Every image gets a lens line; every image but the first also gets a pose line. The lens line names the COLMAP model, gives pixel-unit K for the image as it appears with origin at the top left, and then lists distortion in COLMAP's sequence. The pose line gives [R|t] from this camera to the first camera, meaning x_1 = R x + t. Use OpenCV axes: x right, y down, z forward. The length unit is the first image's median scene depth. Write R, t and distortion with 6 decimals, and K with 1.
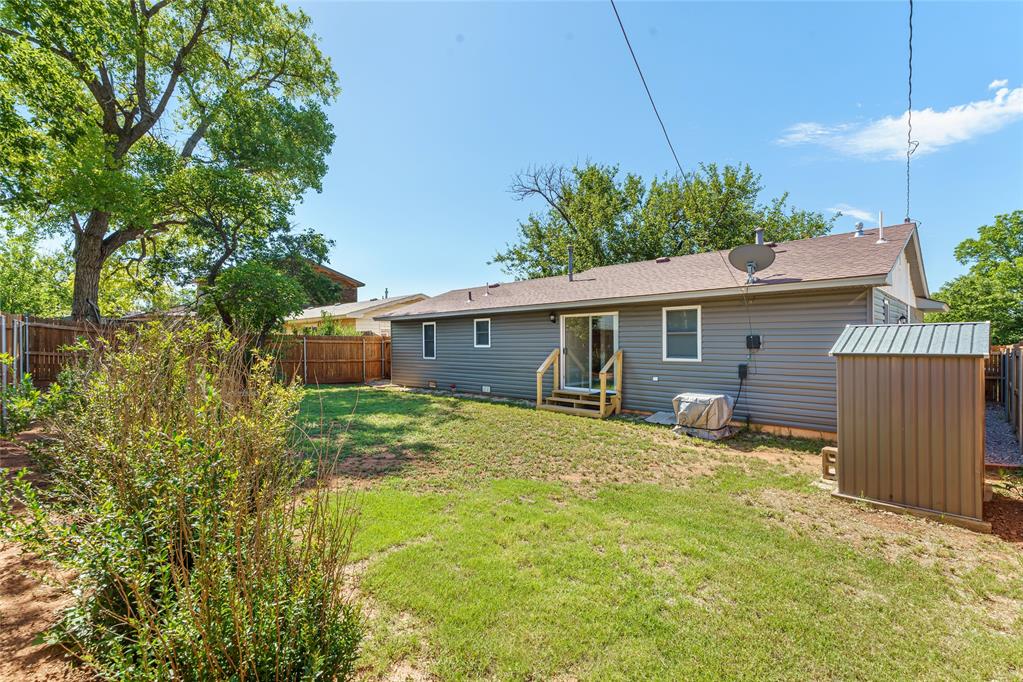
lens RADIAL K [[469.8, 0, 511.5], [0, 469.8, 341.0], [0, 0, 1]] dist [-0.000453, -0.000212]
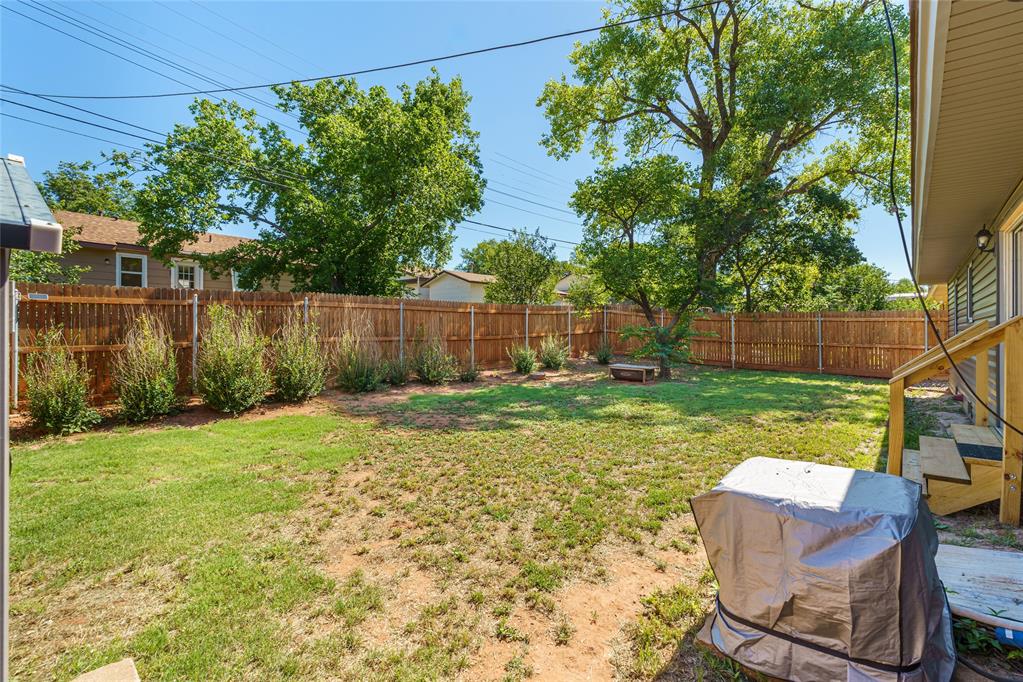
lens RADIAL K [[480.4, 0, 511.5], [0, 480.4, 341.0], [0, 0, 1]] dist [0.001060, 0.000128]
pose [[0.073075, 0.025771, -0.996993, 0.447800], [0.000283, 0.999666, 0.025860, 0.021888], [0.997326, -0.002172, 0.073043, 0.570195]]
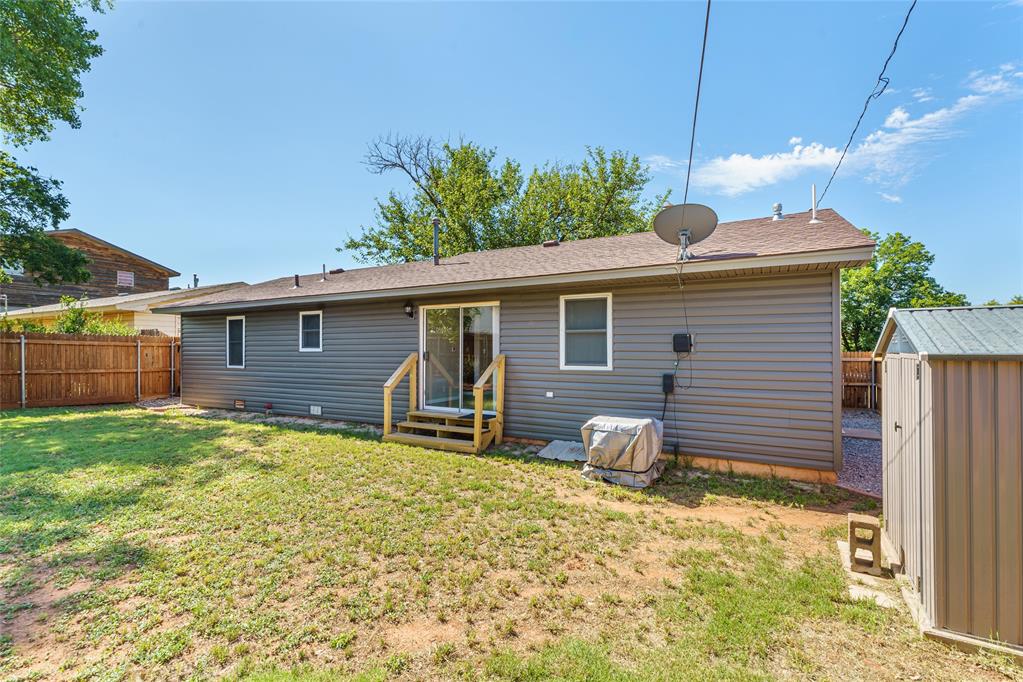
lens RADIAL K [[480.4, 0, 511.5], [0, 480.4, 341.0], [0, 0, 1]] dist [0.001060, 0.000128]
pose [[0.964304, 0.009976, 0.264609, 0.045074], [-0.005795, 0.999846, -0.016576, 0.009297], [-0.264733, 0.014451, 0.964213, 0.255480]]
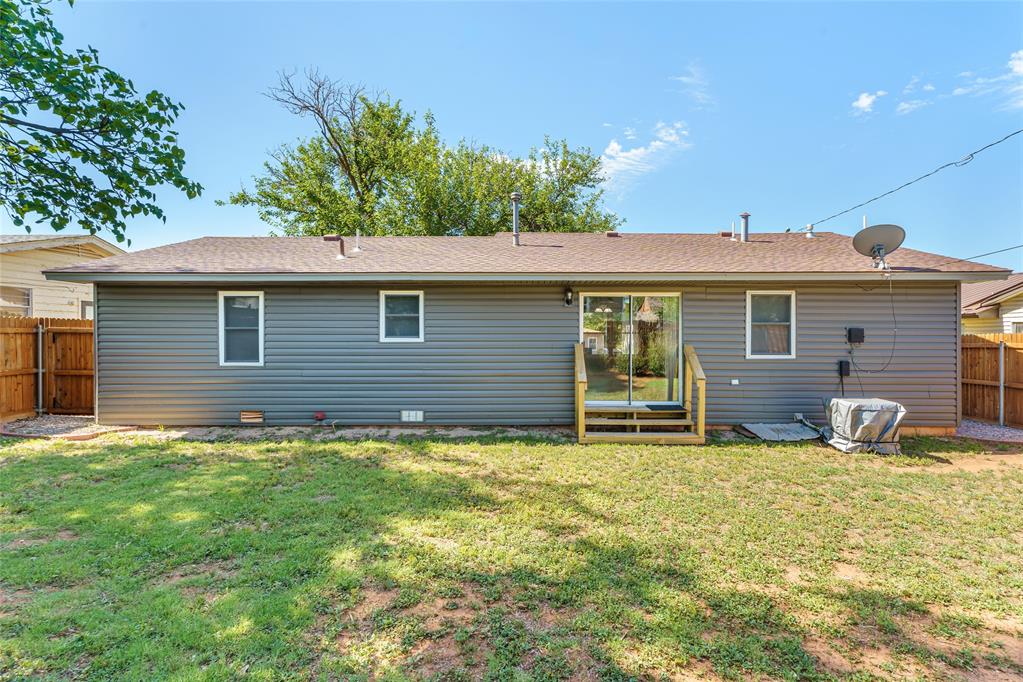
lens RADIAL K [[491.2, 0, 536.1], [0, 491.2, 333.7], [0, 0, 1]] dist [0.000713, -0.000587]
pose [[0.712480, 0.009762, 0.701624, -0.418224], [-0.007911, 0.999951, -0.005880, 0.006781], [-0.701647, -0.001362, 0.712523, 0.552384]]
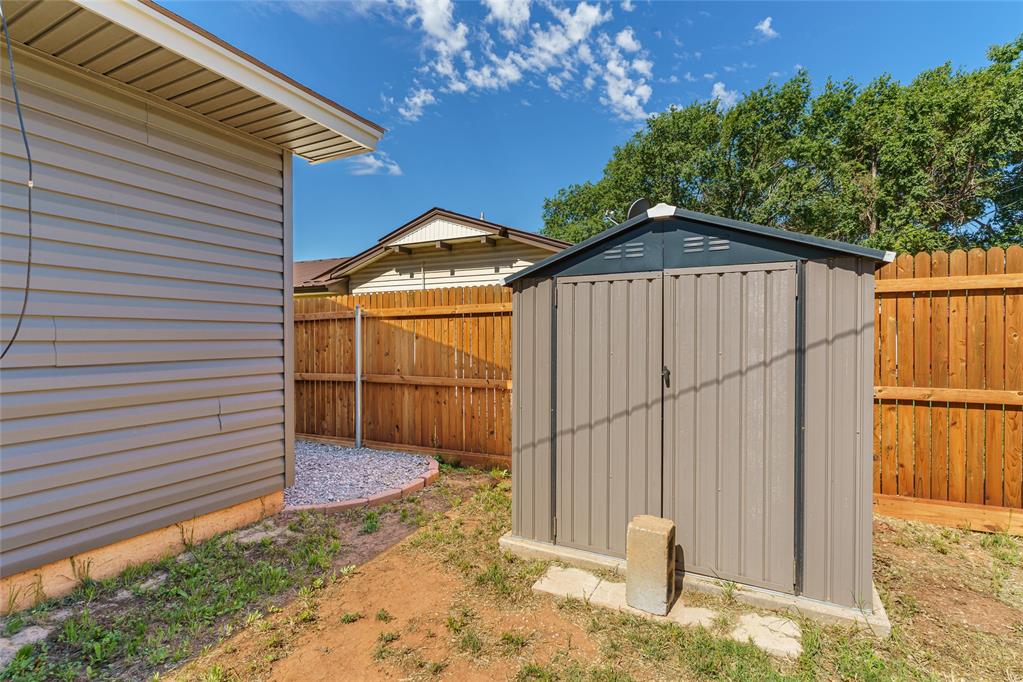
lens RADIAL K [[469.8, 0, 511.5], [0, 469.8, 341.0], [0, 0, 1]] dist [-0.000453, -0.000212]
pose [[-0.303909, 0.003682, 0.952694, 0.174347], [0.005553, 0.999982, -0.002093, 0.042139], [-0.952685, 0.004654, -0.303924, 0.585621]]
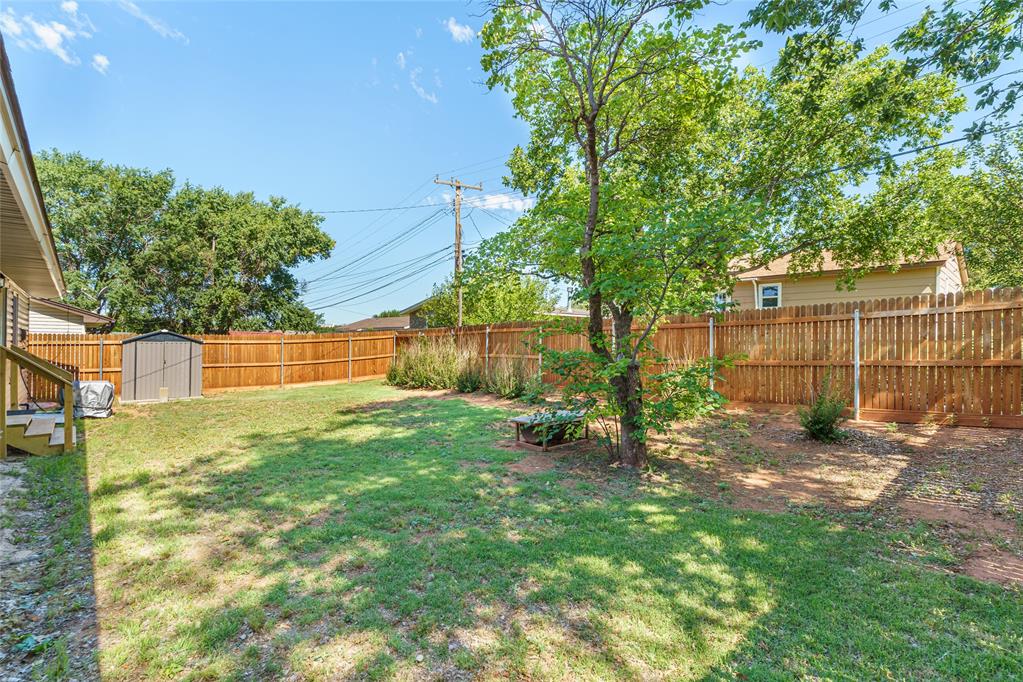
lens RADIAL K [[480.4, 0, 511.5], [0, 480.4, 341.0], [0, 0, 1]] dist [0.001060, 0.000128]
pose [[-0.998249, -0.002377, 0.059103, -0.481377], [-0.002754, 0.999976, -0.006287, 0.014754], [-0.059087, -0.006439, -0.998232, 1.474102]]
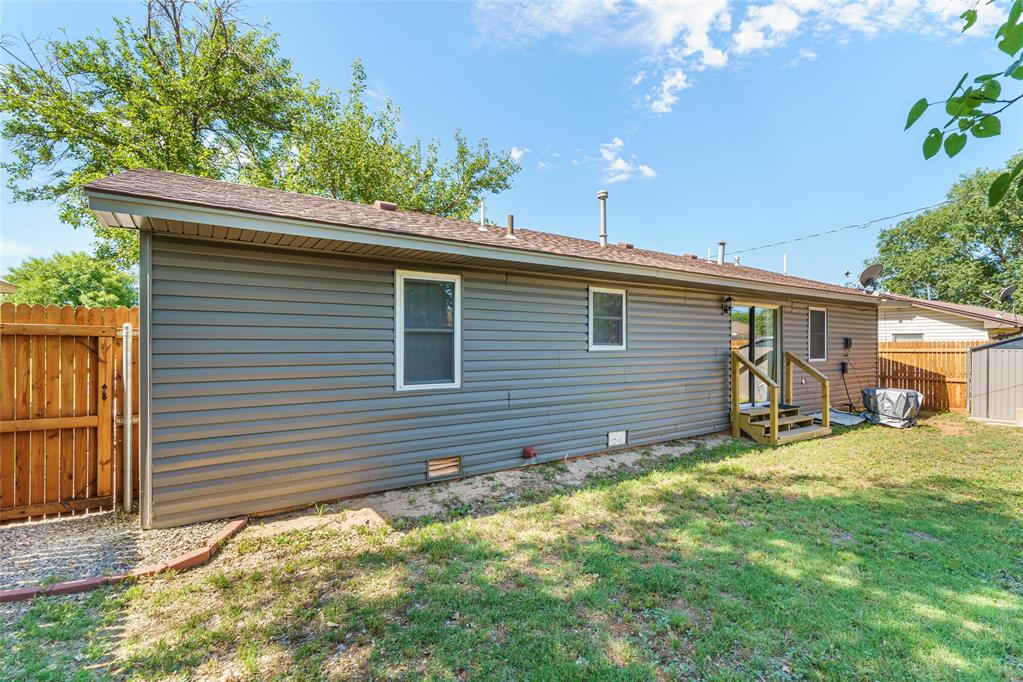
lens RADIAL K [[480.4, 0, 511.5], [0, 480.4, 341.0], [0, 0, 1]] dist [0.001060, 0.000128]
pose [[0.198457, 0.013371, 0.980018, -0.635263], [-0.005749, 0.999906, -0.012478, 0.012580], [-0.980093, -0.003158, 0.198515, 1.167714]]
